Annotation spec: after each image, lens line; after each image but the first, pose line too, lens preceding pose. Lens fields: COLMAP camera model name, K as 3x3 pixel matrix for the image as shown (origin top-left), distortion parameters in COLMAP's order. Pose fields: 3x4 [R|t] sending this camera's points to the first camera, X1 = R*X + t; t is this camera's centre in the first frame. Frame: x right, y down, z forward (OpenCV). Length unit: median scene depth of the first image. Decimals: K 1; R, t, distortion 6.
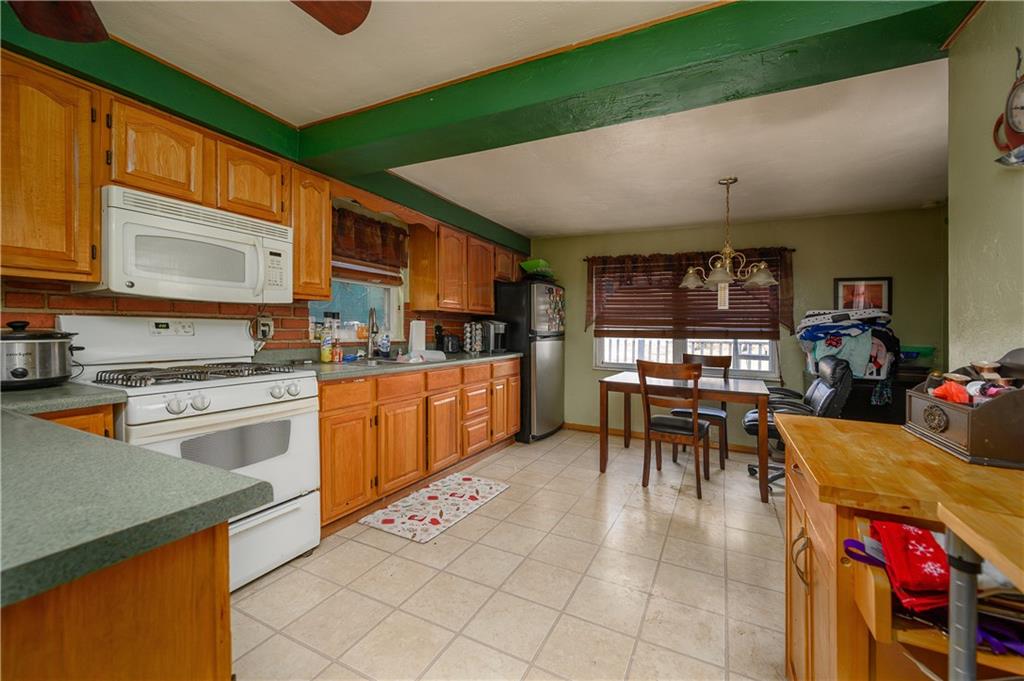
lens RADIAL K [[414.9, 0, 512.2], [0, 414.9, 331.2], [0, 0, 1]] dist [-0.000157, 0.000627]
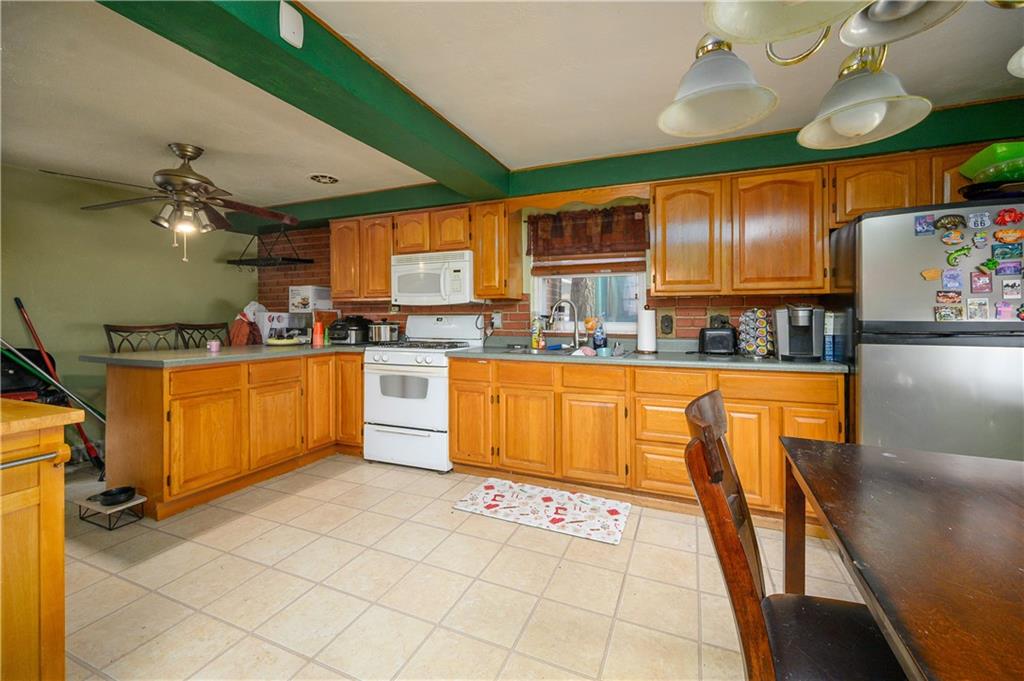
lens RADIAL K [[414.9, 0, 520.2], [0, 414.9, 325.6], [0, 0, 1]] dist [-0.000157, 0.000627]
pose [[0.078877, 0.000736, -0.996884, 0.831083], [-0.004500, 0.999990, 0.000383, 0.009414], [0.996874, 0.004456, 0.078880, 0.969479]]
